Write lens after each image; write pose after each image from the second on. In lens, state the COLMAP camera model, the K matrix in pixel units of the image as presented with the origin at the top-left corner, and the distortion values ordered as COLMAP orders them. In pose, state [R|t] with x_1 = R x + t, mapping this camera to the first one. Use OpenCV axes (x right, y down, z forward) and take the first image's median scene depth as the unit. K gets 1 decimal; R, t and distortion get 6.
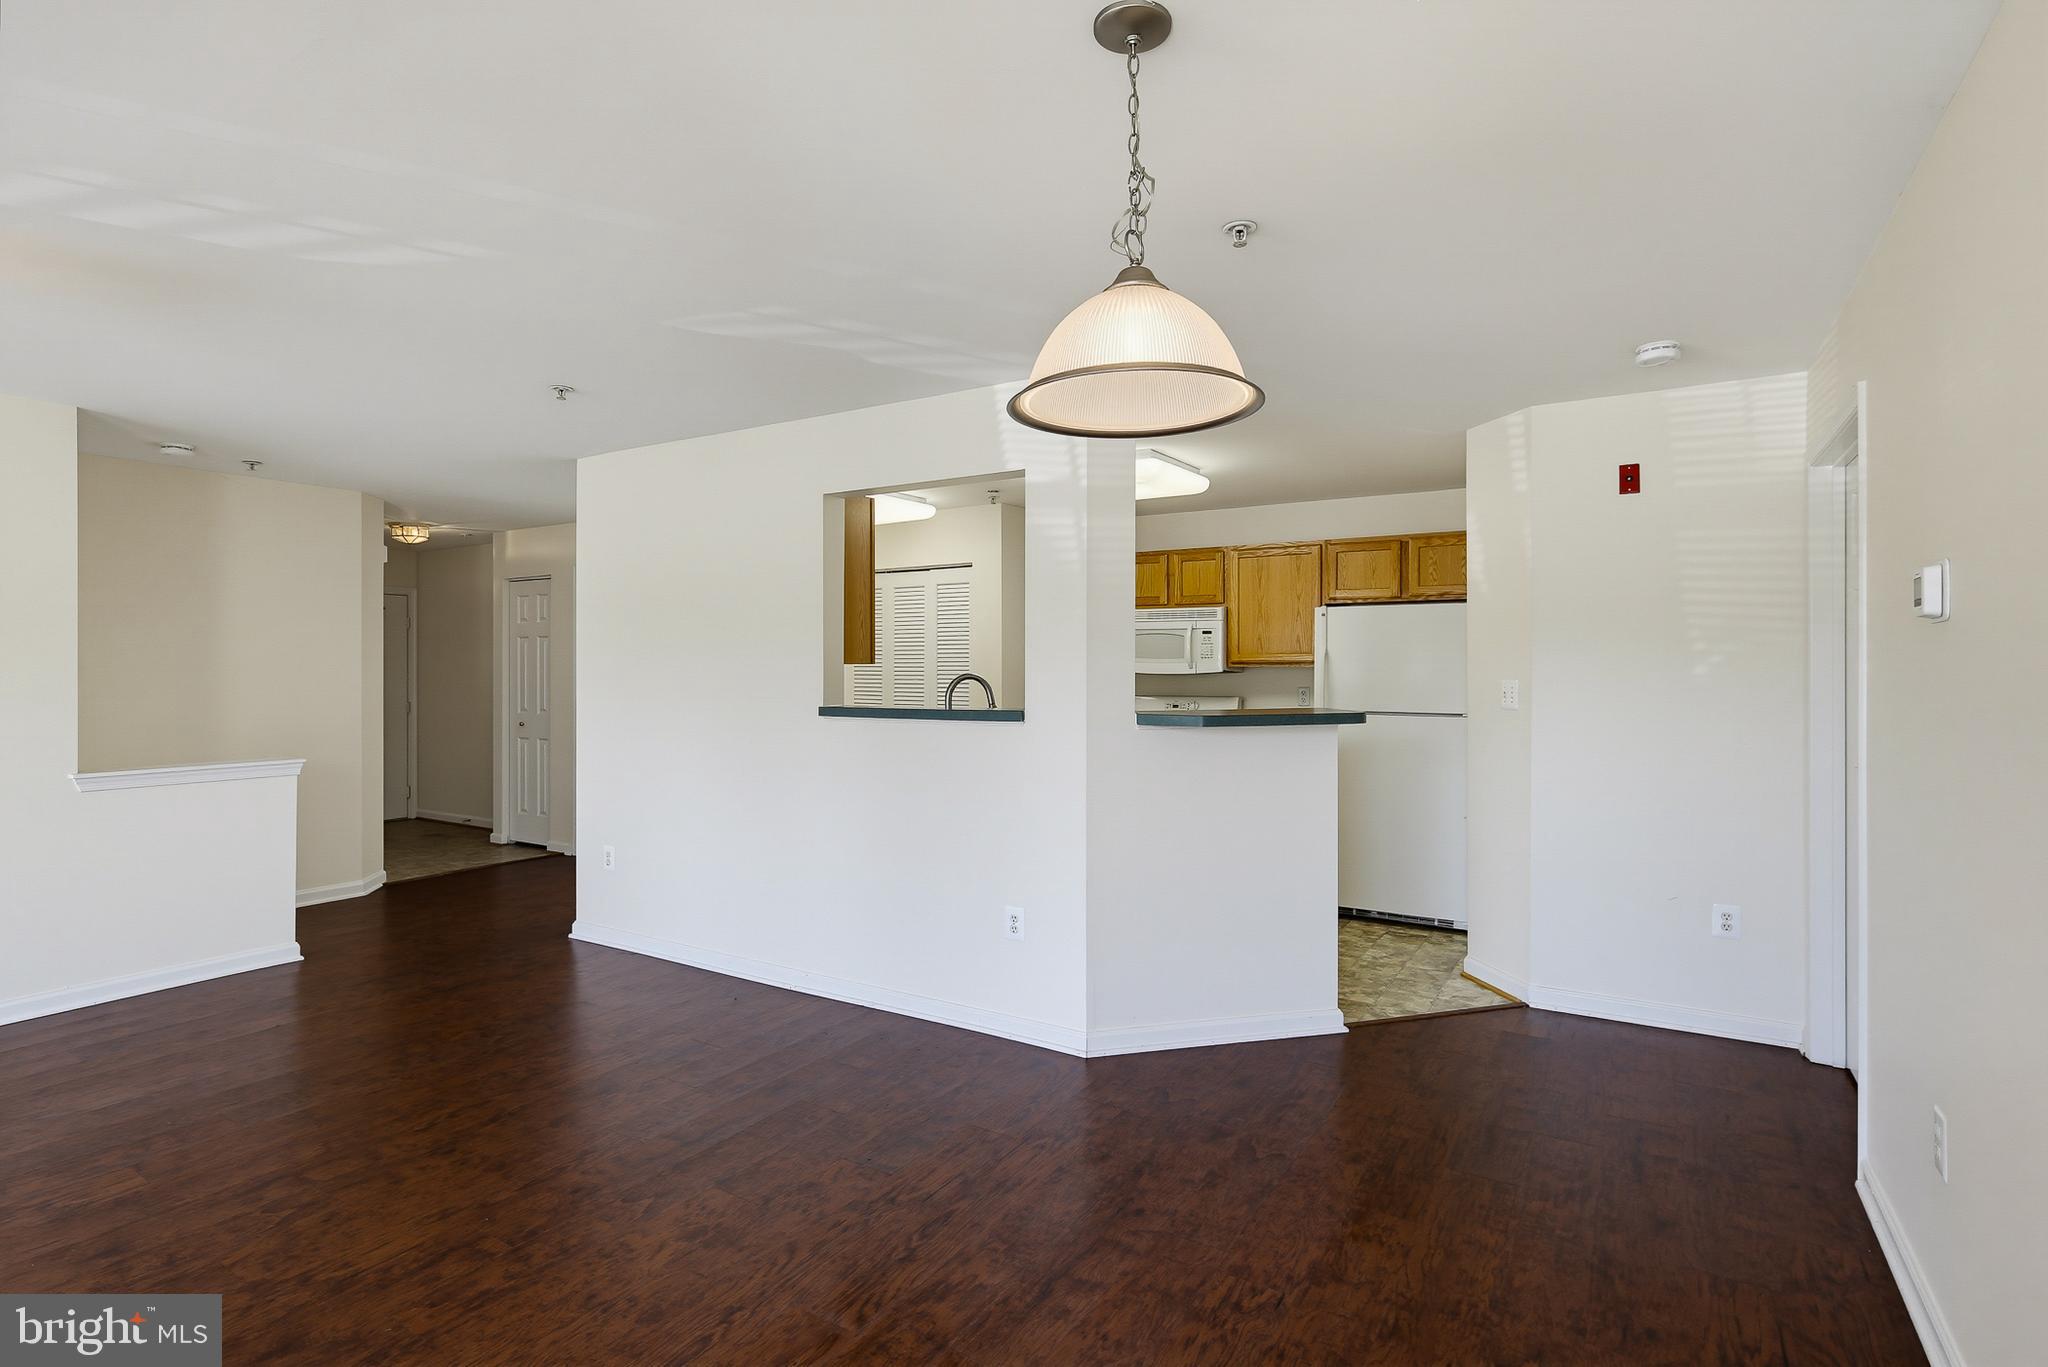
lens RADIAL K [[998.7, 0, 1052.9], [0, 998.7, 675.3], [0, 0, 1]] dist [0.003548, -0.003386]
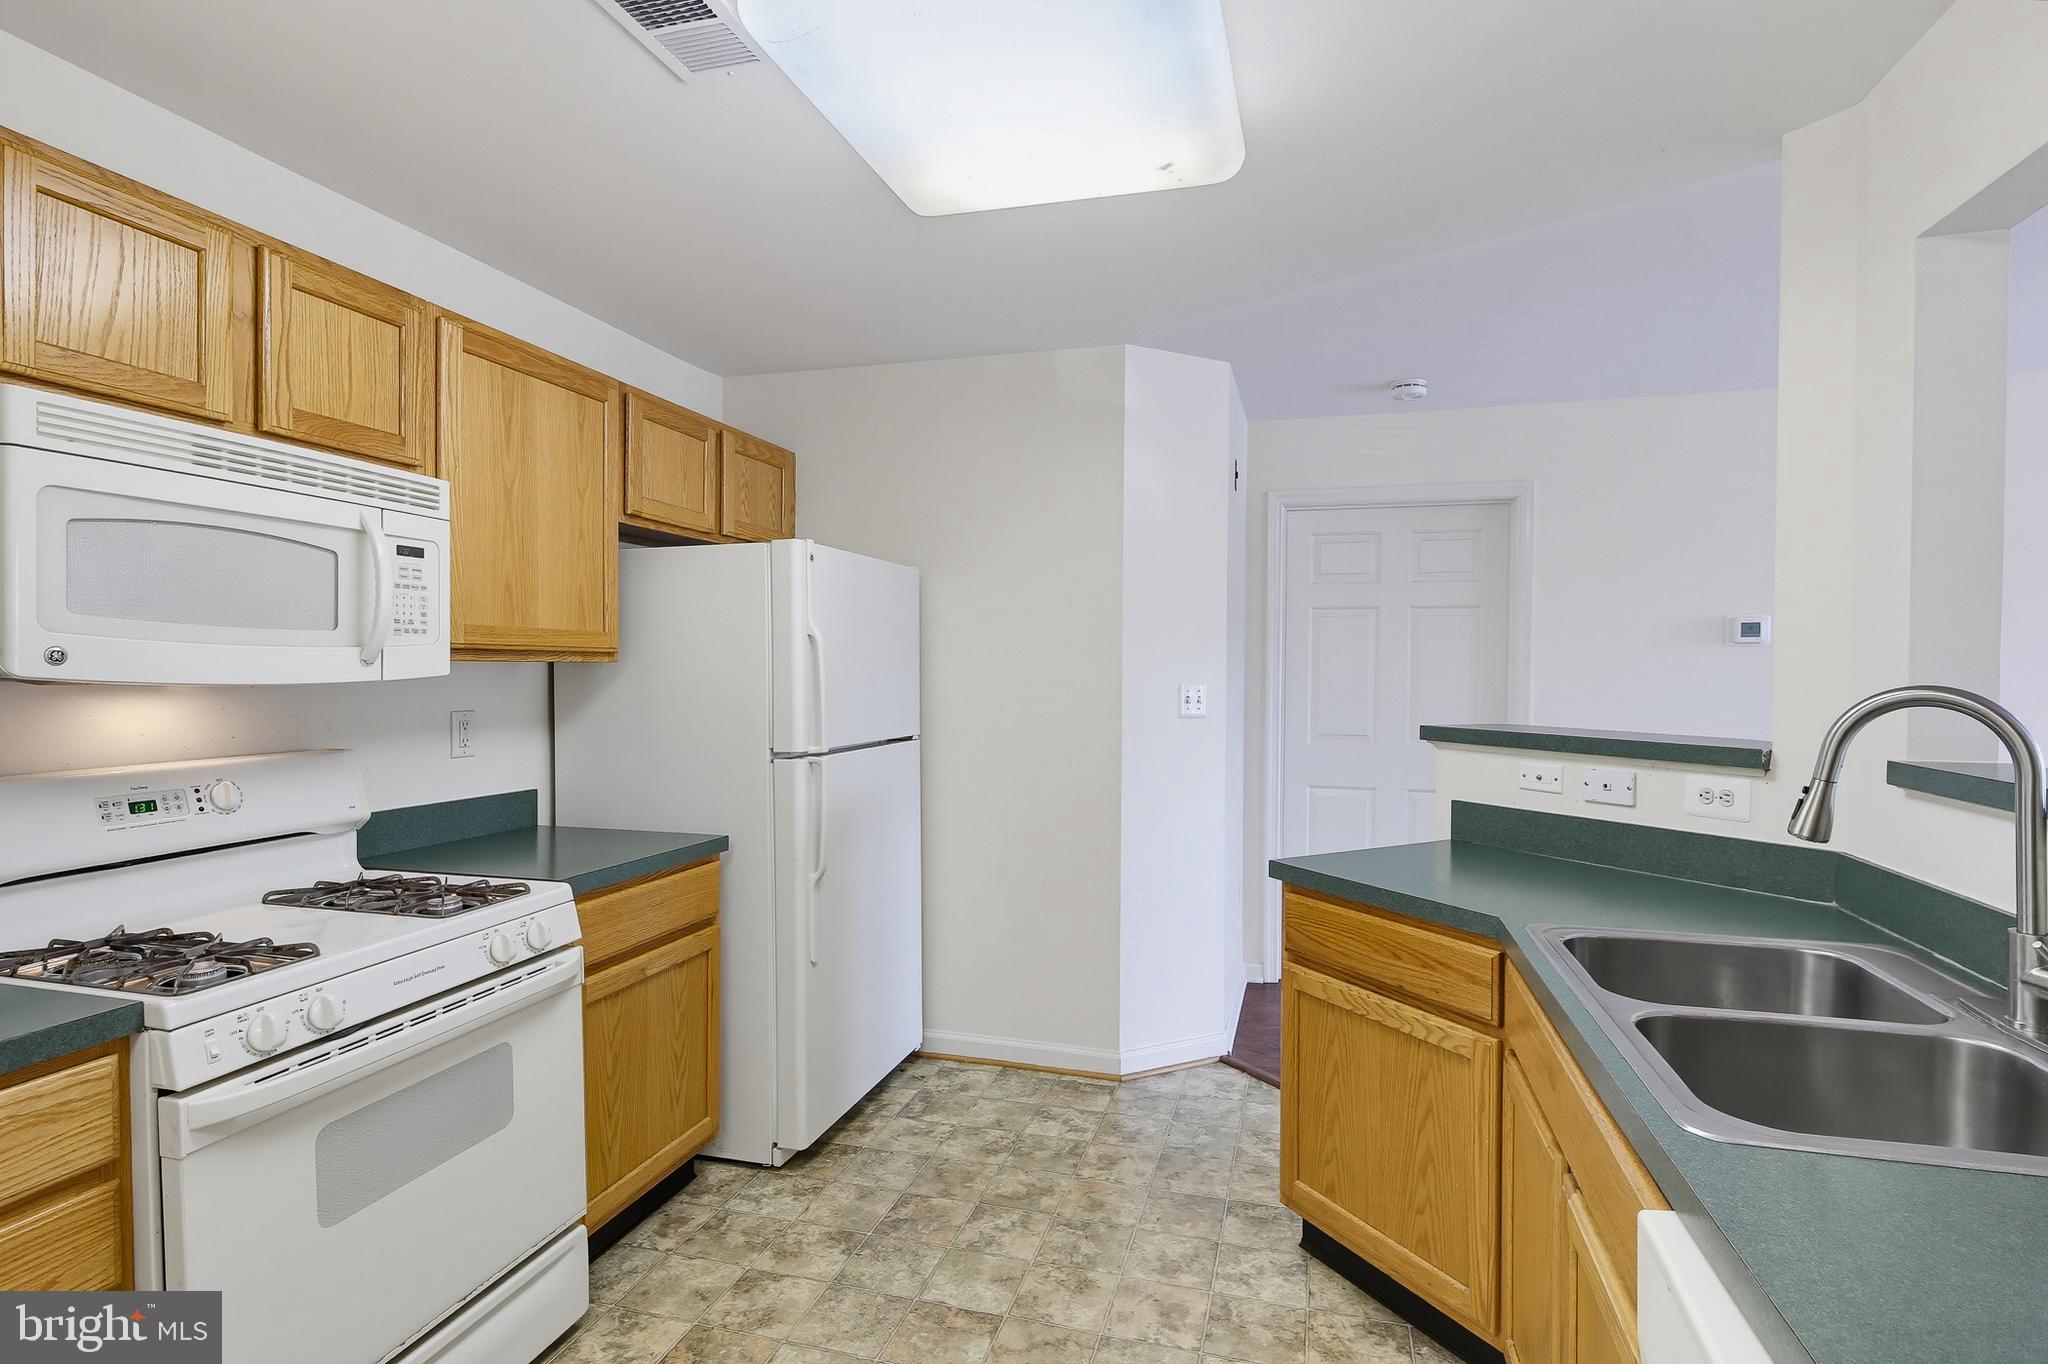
lens RADIAL K [[998.7, 0, 1055.8], [0, 998.7, 666.4], [0, 0, 1]] dist [0.003548, -0.003386]
pose [[-0.272810, -0.003794, 0.962060, -0.228838], [0.000315, 0.999992, 0.004033, -0.008759], [-0.962068, 0.001404, -0.272807, 0.990783]]
